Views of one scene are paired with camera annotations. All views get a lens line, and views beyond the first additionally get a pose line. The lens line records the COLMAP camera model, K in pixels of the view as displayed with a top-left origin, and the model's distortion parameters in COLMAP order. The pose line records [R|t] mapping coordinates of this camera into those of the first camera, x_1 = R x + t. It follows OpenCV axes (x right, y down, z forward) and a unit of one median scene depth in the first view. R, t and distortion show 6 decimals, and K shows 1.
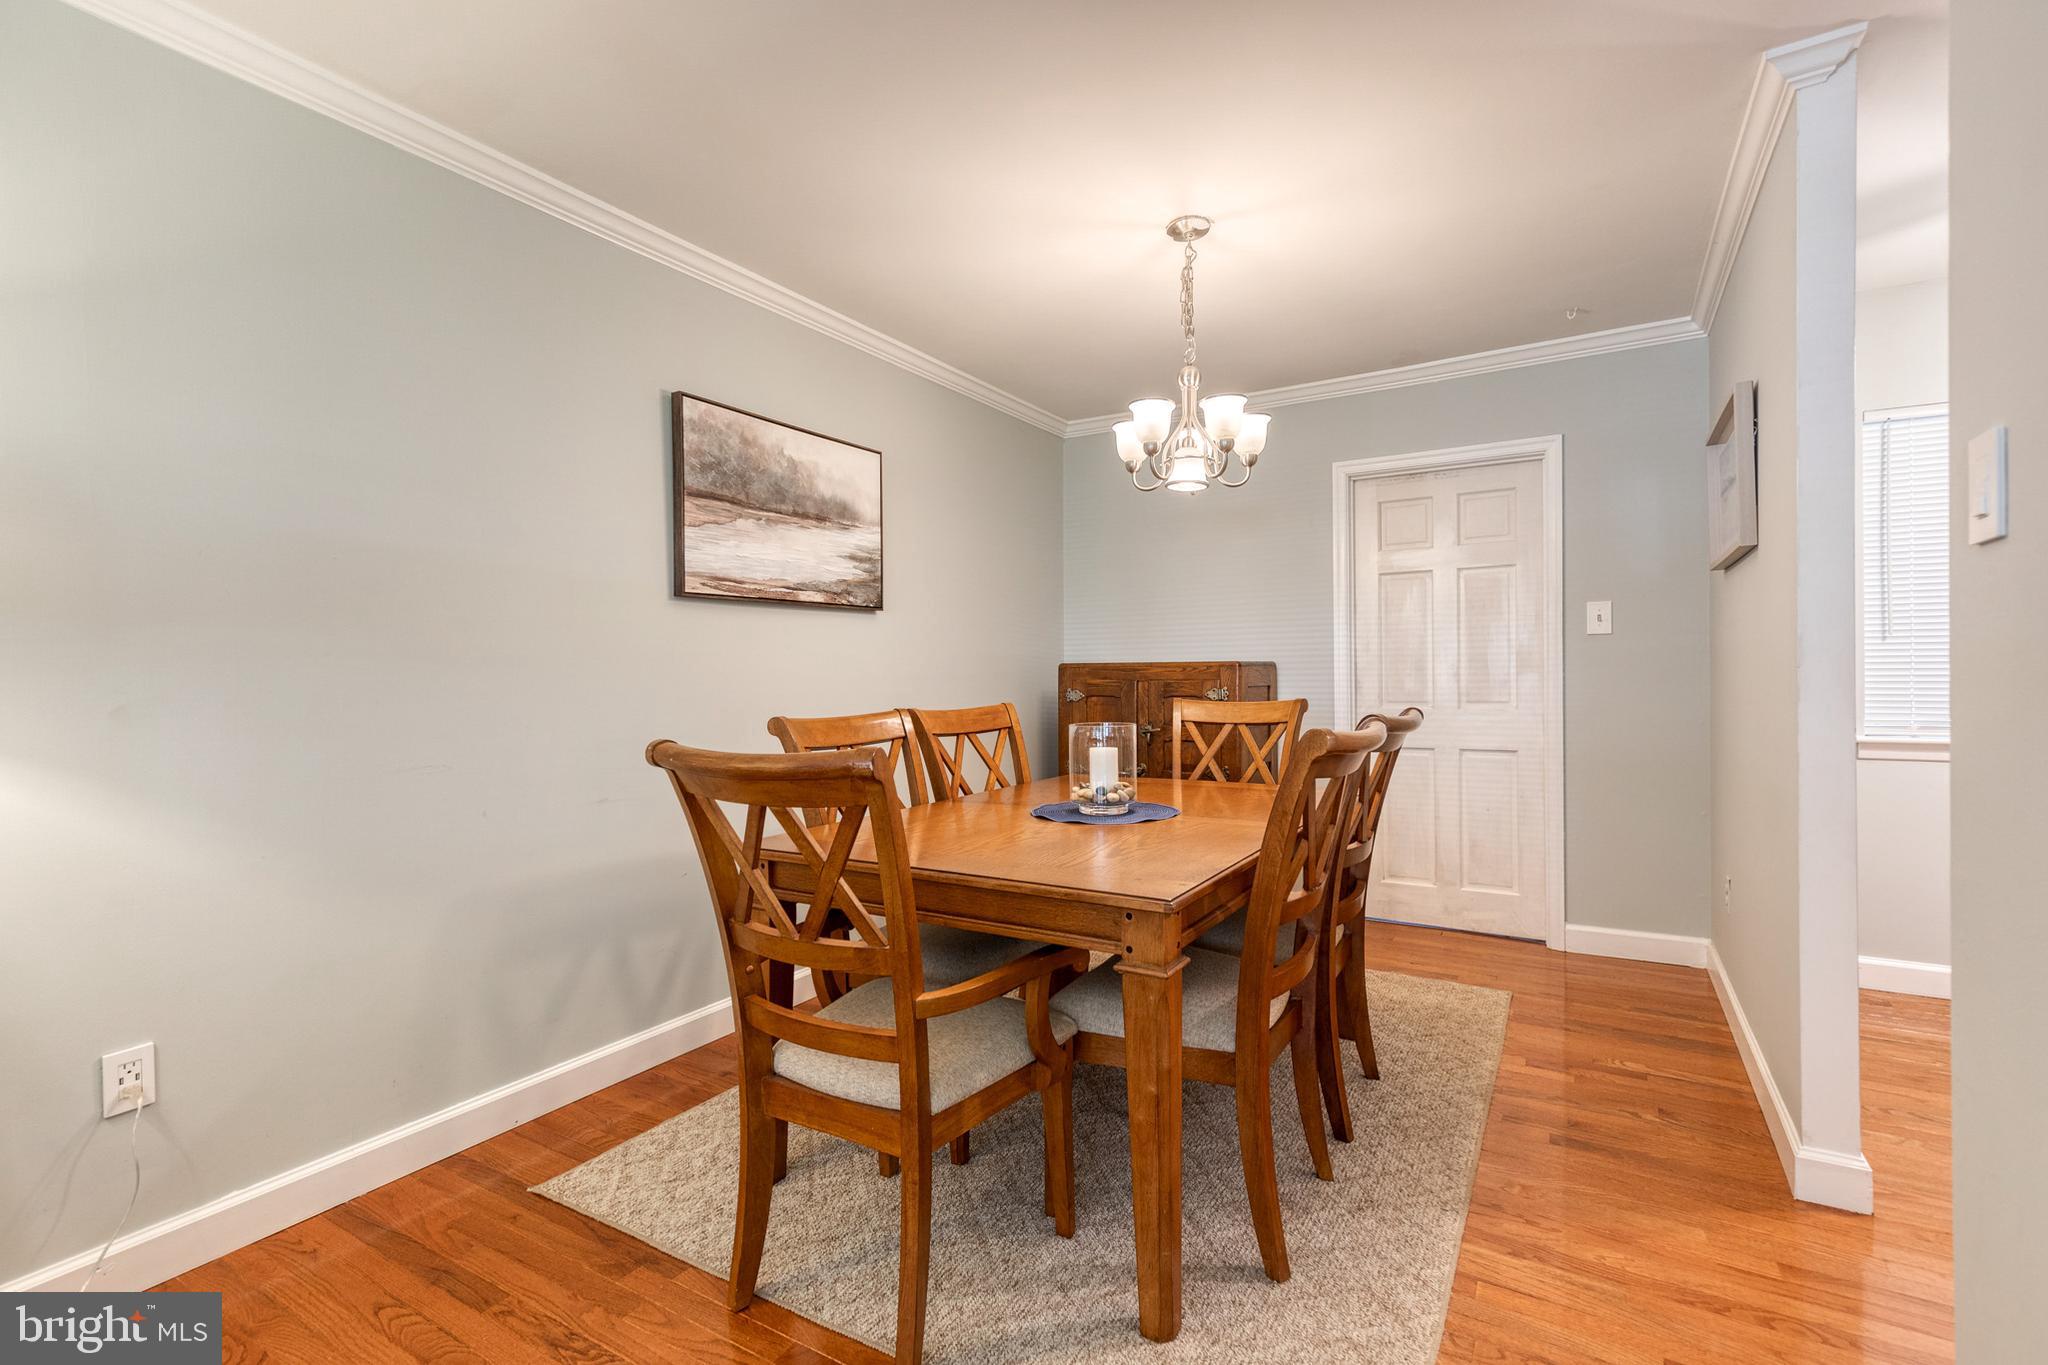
lens RADIAL K [[926.2, 0, 1029.1], [0, 926.2, 682.8], [0, 0, 1]] dist [0.008147, -0.000537]
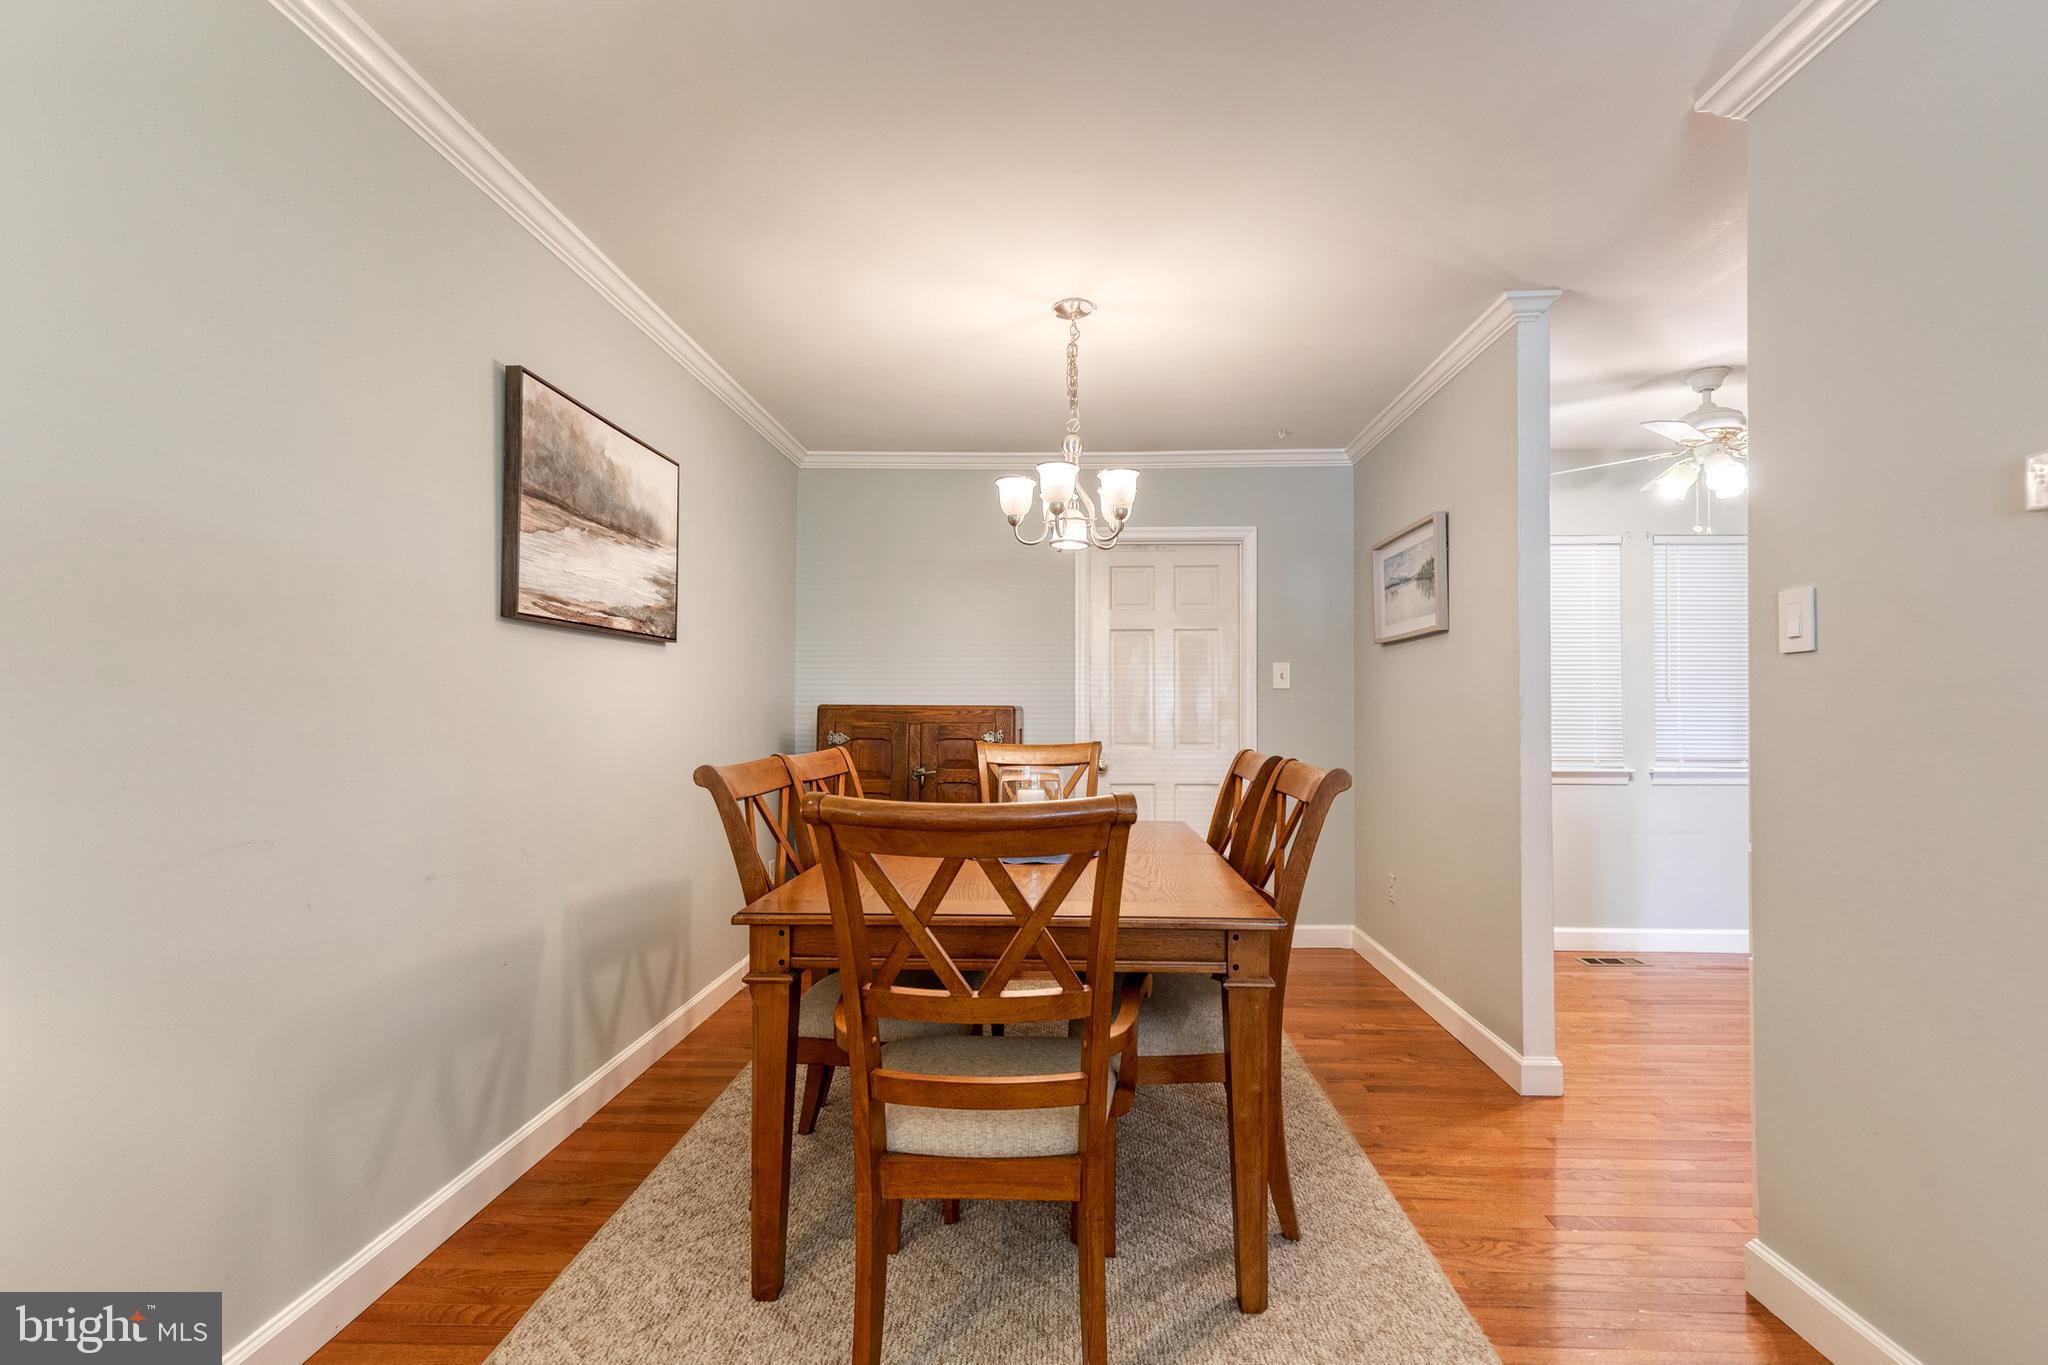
lens RADIAL K [[951.7, 0, 1029.8], [0, 951.7, 698.5], [0, 0, 1]] dist [0.012892, -0.000223]
pose [[0.874168, 0.019237, 0.485243, -0.376250], [-0.007319, 0.999623, -0.026445, -0.003962], [-0.485569, 0.019566, 0.873979, 0.055245]]
